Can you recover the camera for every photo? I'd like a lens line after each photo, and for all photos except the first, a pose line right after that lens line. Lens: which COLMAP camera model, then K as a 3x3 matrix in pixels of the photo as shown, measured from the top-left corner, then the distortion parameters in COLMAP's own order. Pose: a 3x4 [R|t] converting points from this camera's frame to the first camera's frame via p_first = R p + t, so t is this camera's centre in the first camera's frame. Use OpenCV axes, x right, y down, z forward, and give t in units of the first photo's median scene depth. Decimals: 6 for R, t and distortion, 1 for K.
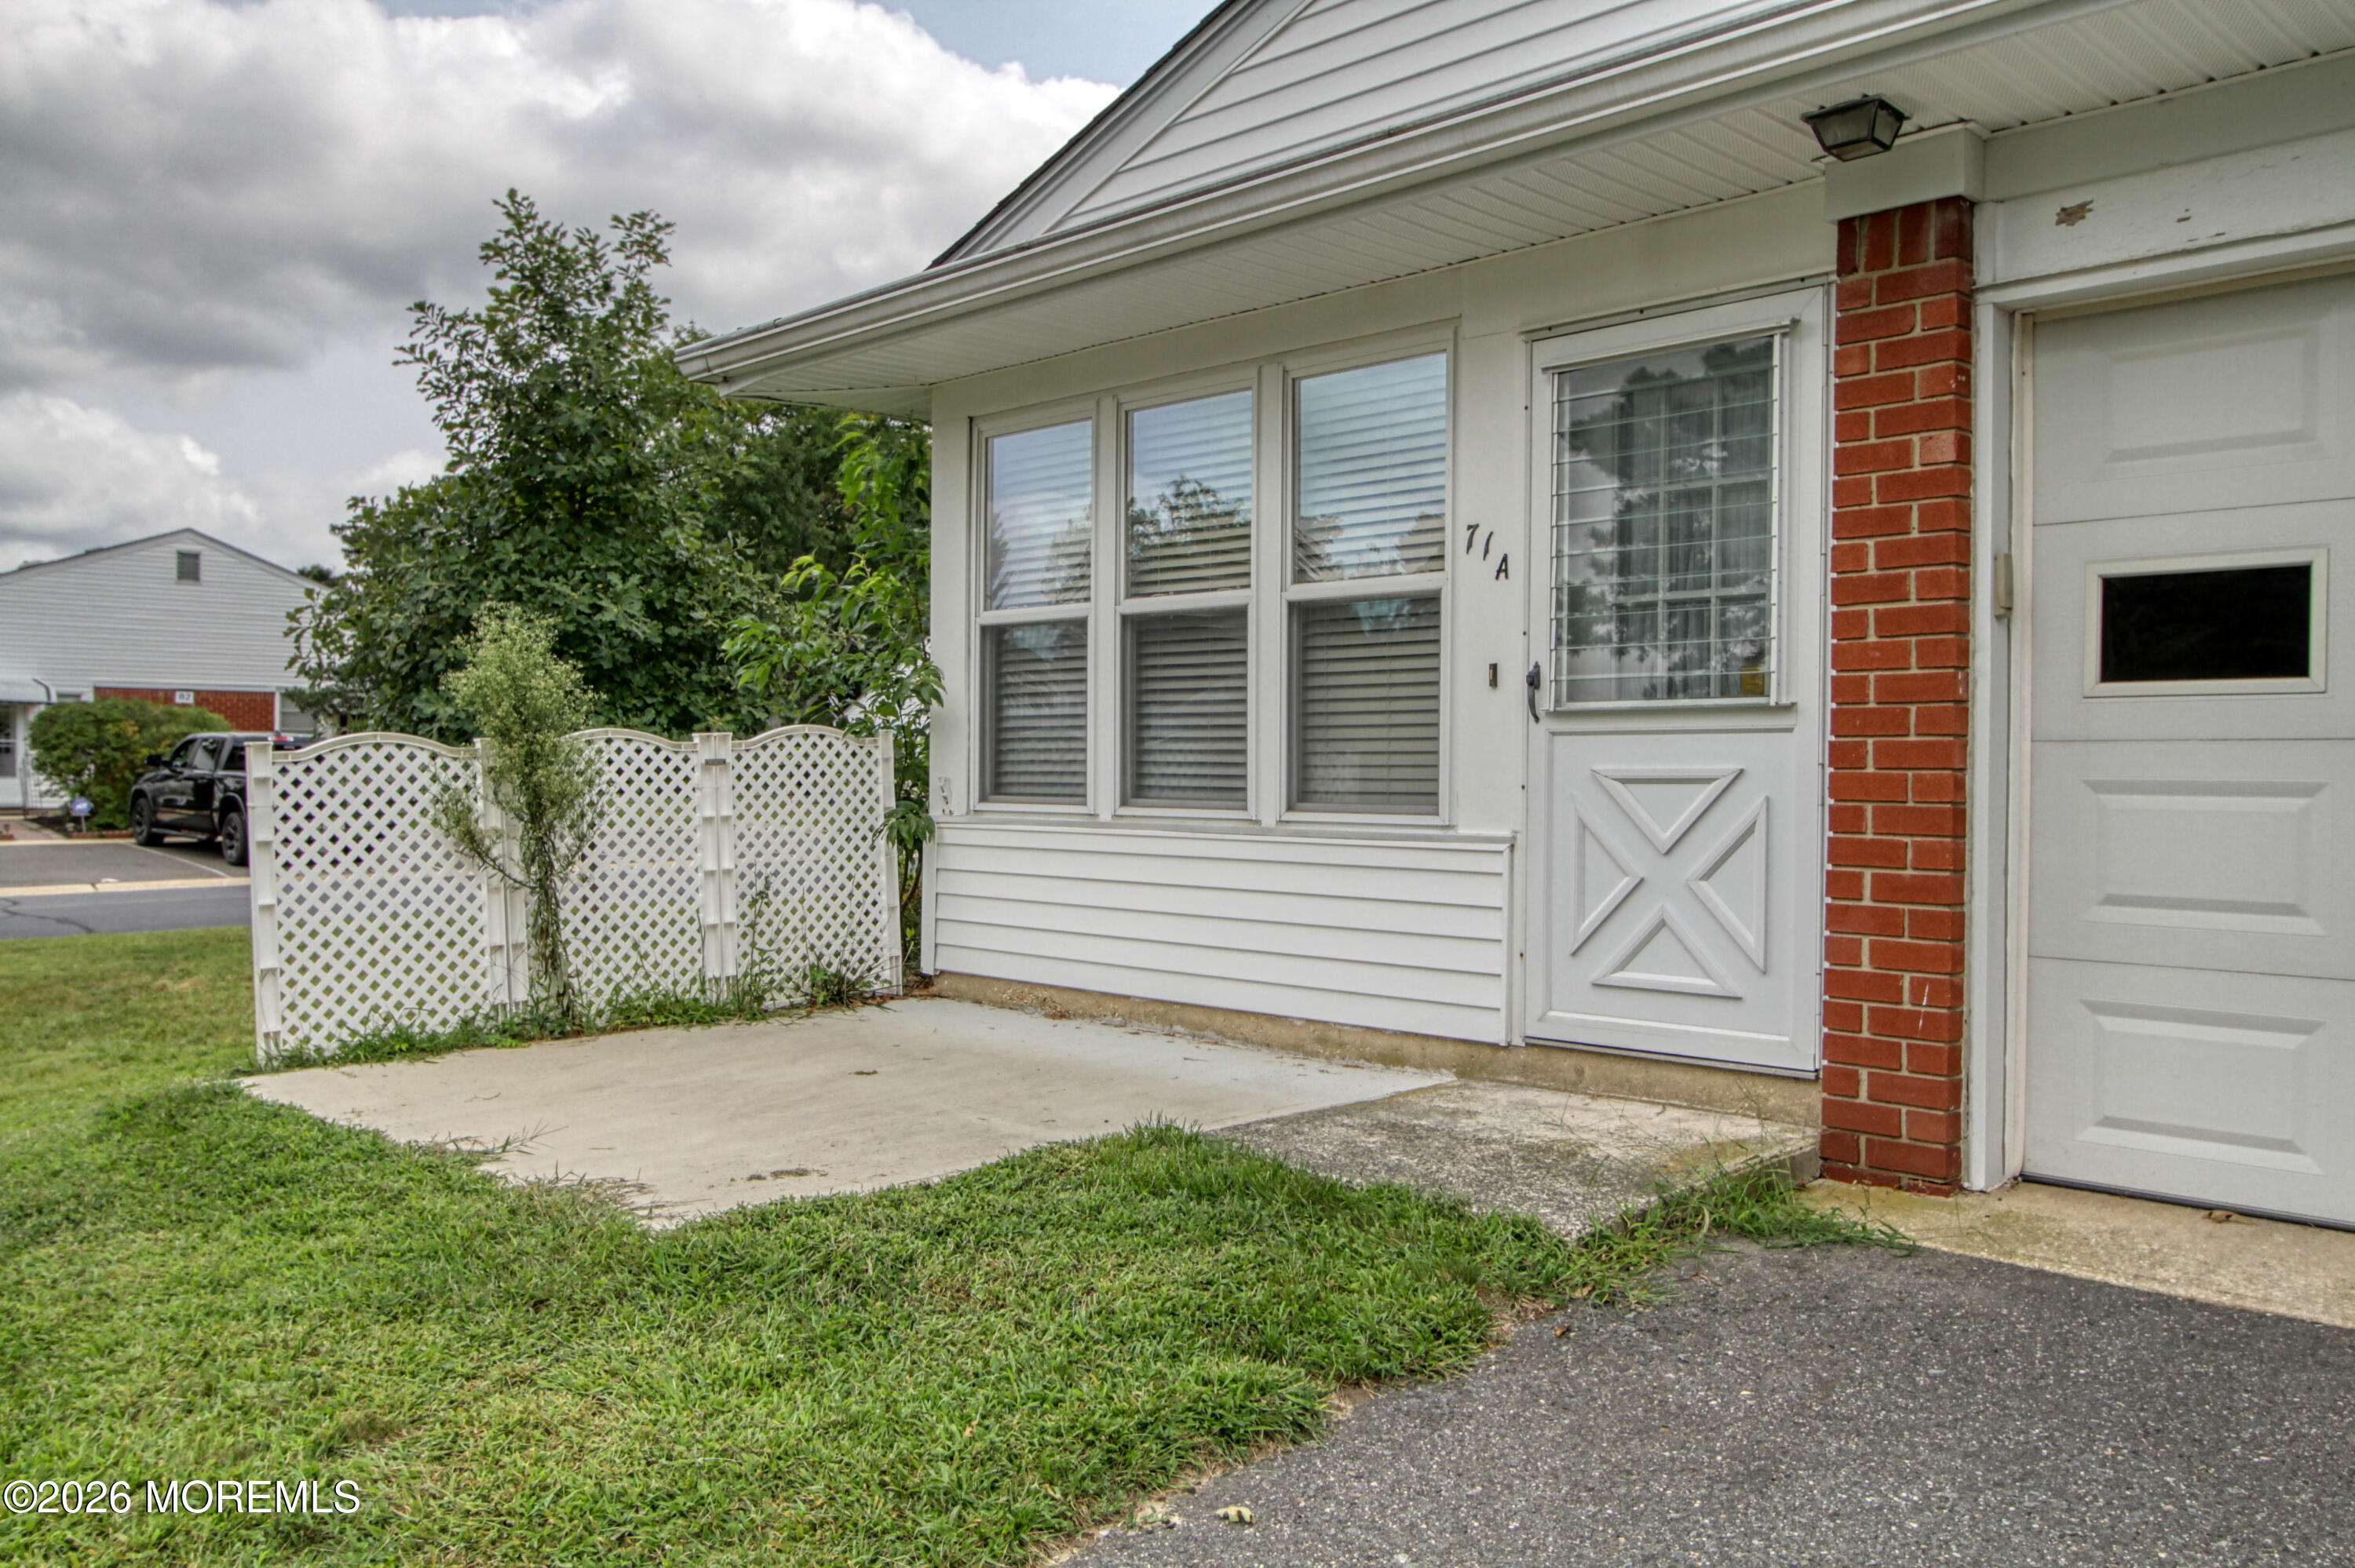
lens RADIAL K [[1878.0, 0, 1184.4], [0, 1878.0, 788.7], [0, 0, 1]] dist [0.013862, 0.002322]
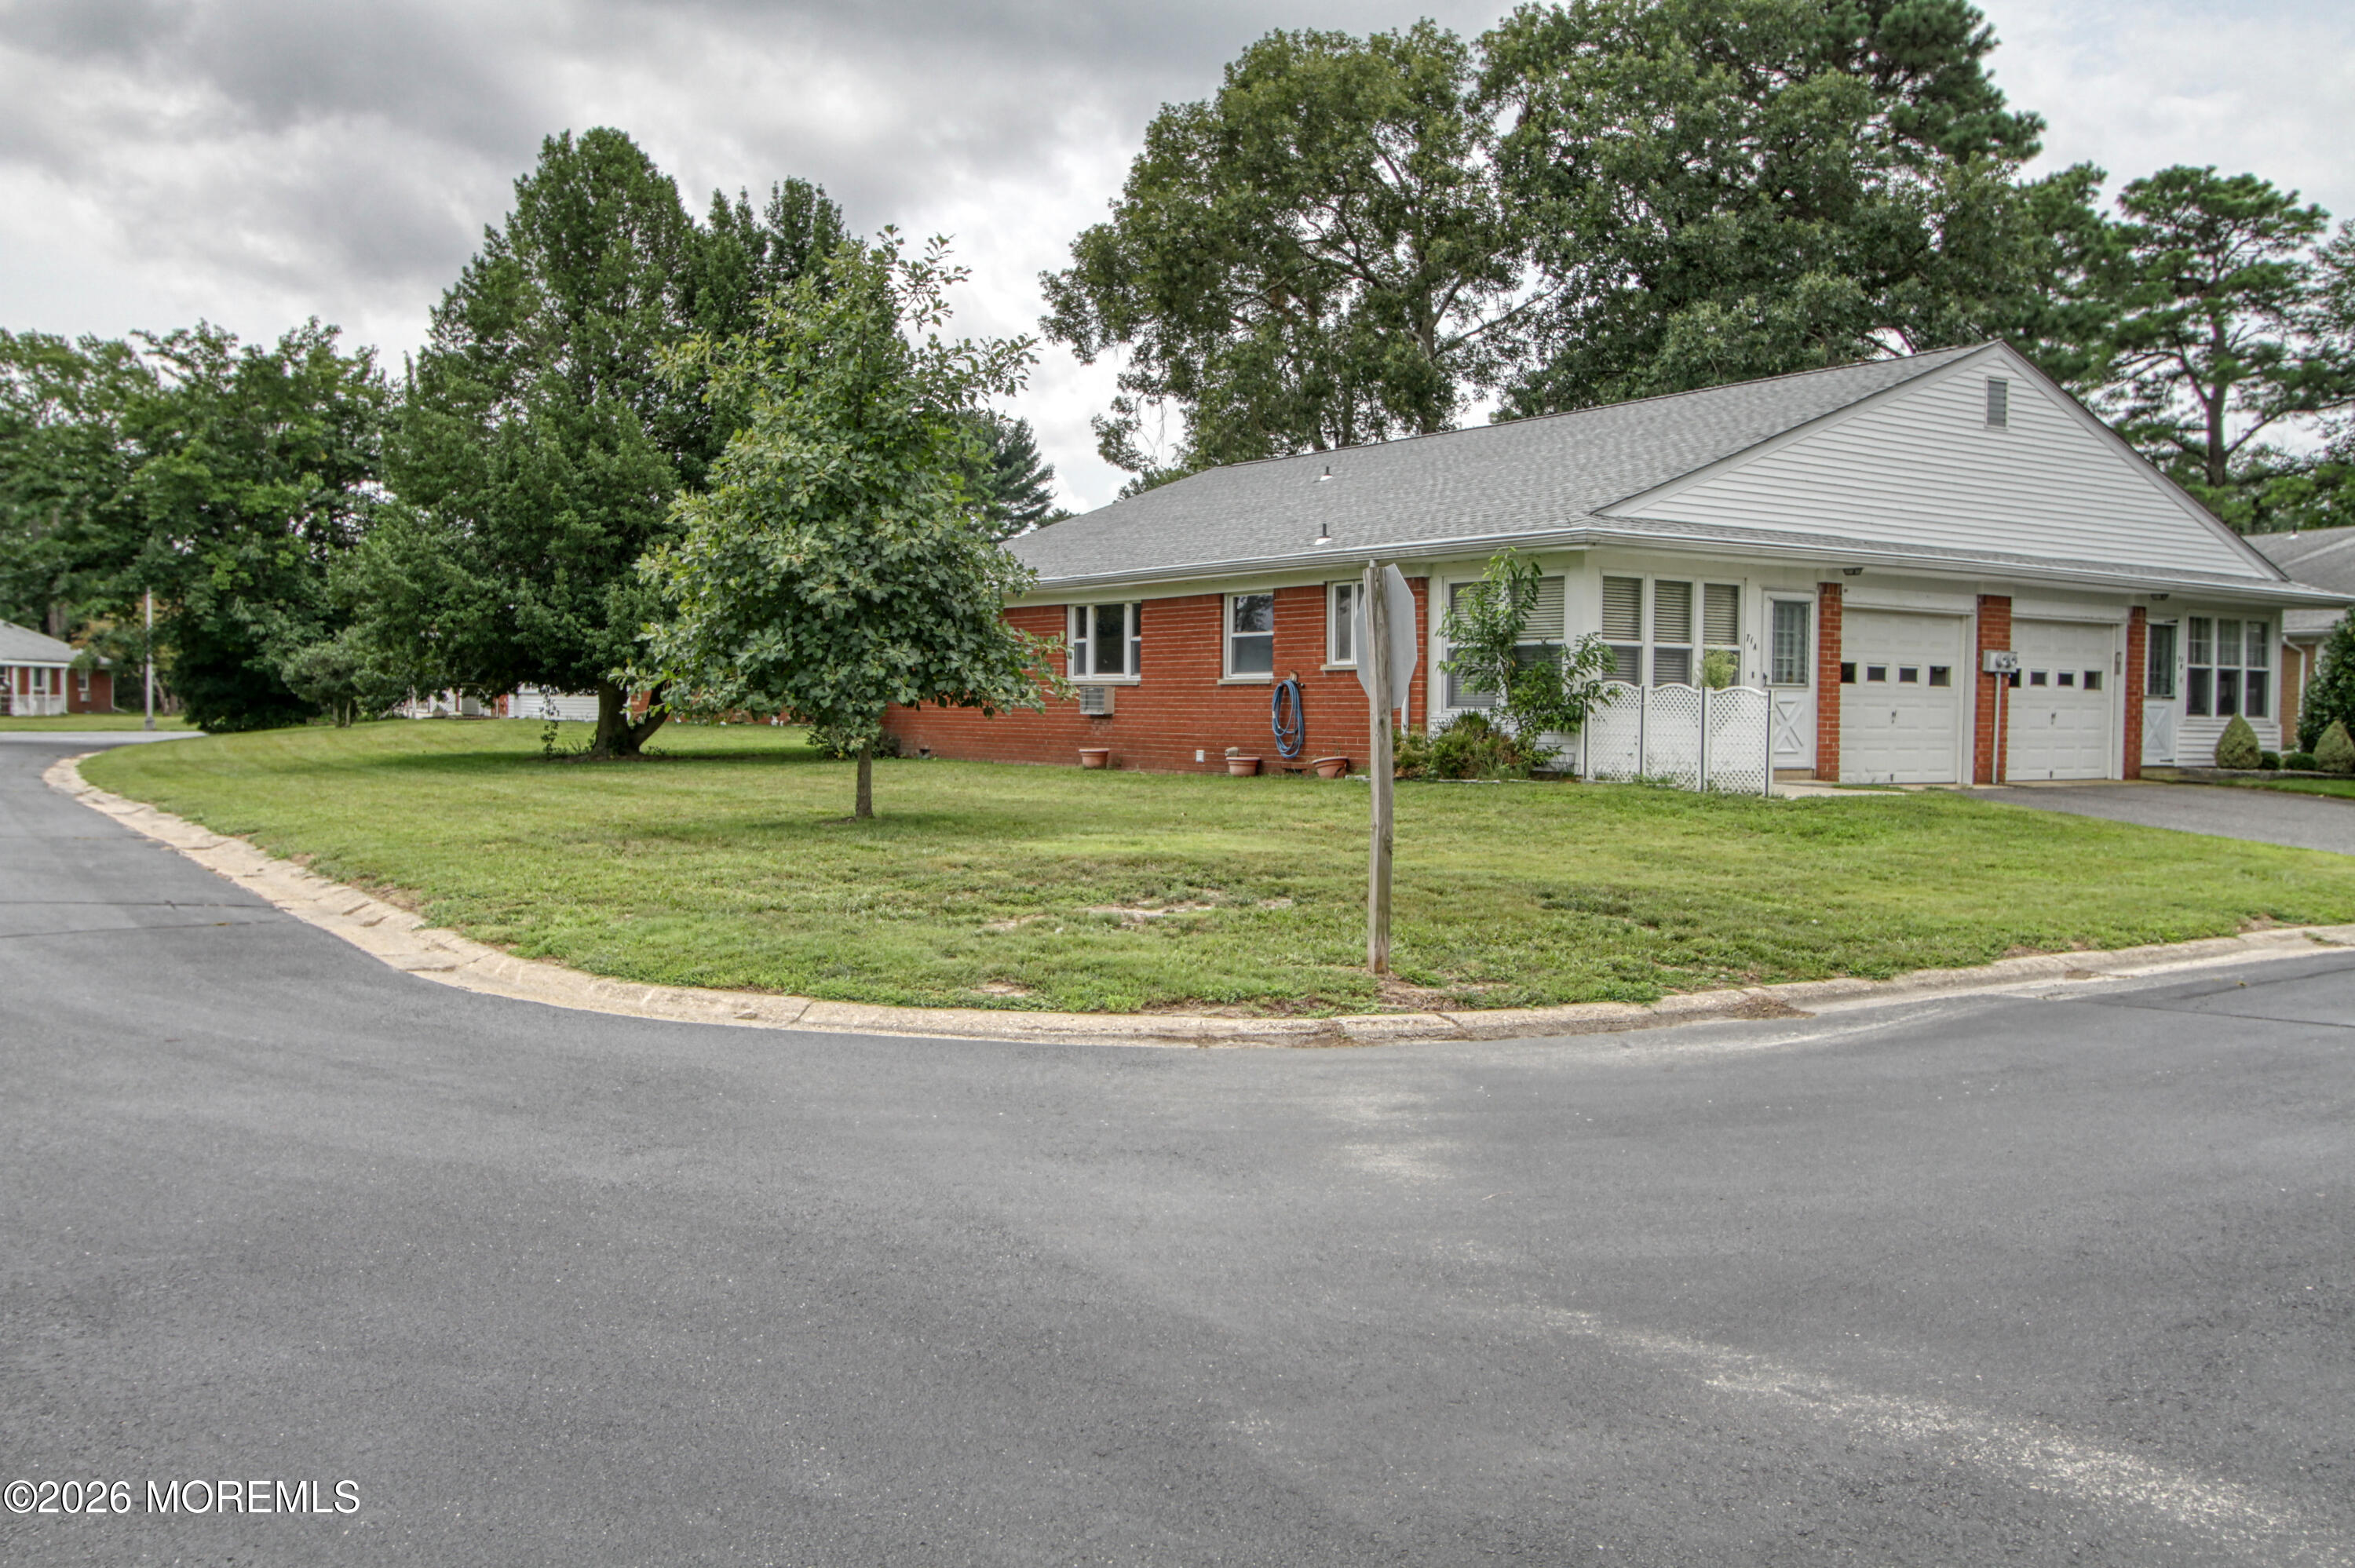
lens RADIAL K [[1938.9, 0, 1180.3], [0, 1938.9, 780.7], [0, 0, 1]] dist [0.010363, -0.001614]
pose [[0.177072, -0.042953, 0.983260, -4.143789], [-0.001911, 0.999030, 0.043986, -0.017954], [-0.984196, -0.009667, 0.176818, 1.523510]]
